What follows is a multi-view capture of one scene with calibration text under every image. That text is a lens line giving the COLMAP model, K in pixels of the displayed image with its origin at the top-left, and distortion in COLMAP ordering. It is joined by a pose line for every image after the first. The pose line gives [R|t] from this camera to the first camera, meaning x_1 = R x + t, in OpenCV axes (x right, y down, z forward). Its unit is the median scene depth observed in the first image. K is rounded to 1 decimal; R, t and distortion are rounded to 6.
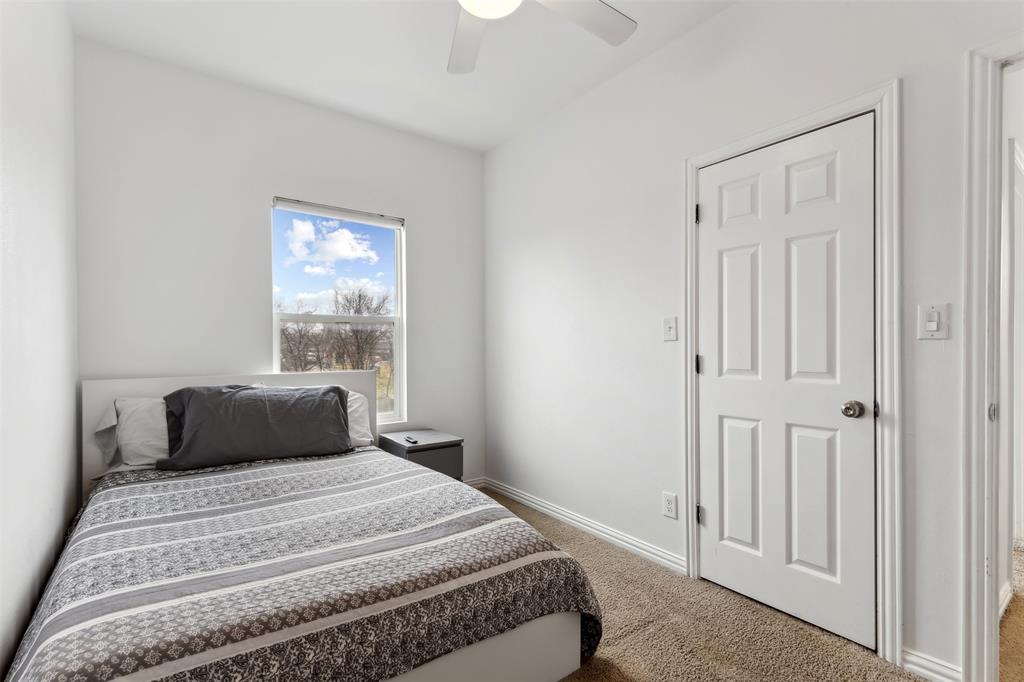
lens RADIAL K [[469.2, 0, 509.3], [0, 469.2, 343.4], [0, 0, 1]] dist [0.013626, -0.001403]
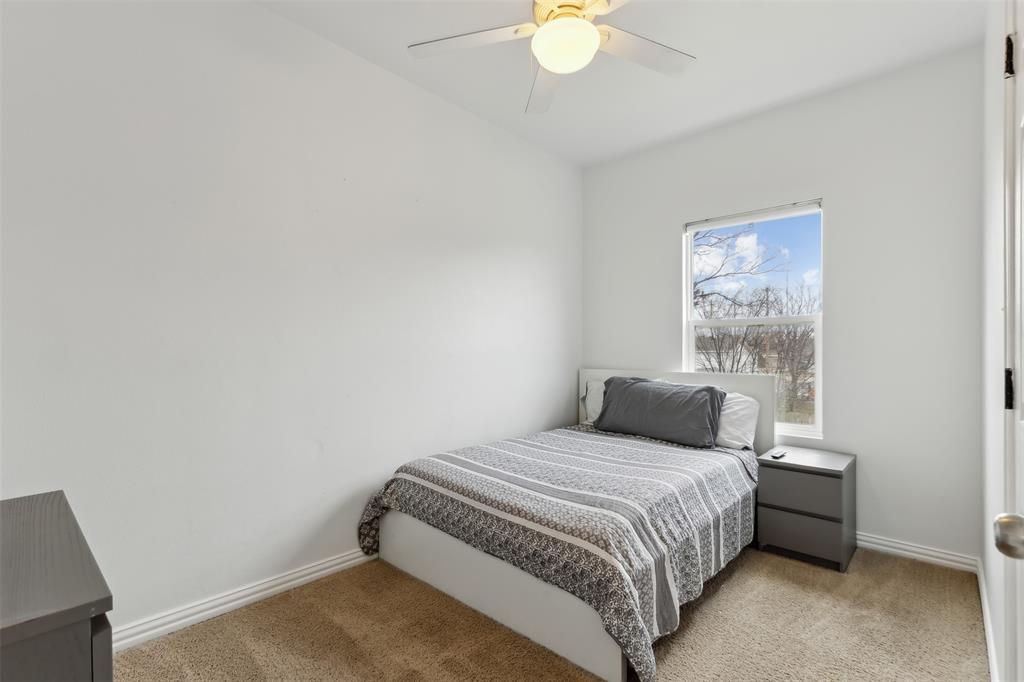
lens RADIAL K [[469.2, 0, 509.5], [0, 469.2, 346.4], [0, 0, 1]] dist [0.013626, -0.001403]
pose [[0.182665, -0.003698, -0.983168, 1.018780], [0.004742, 0.999985, -0.002880, 0.000916], [0.983164, -0.004136, 0.182680, 0.591372]]
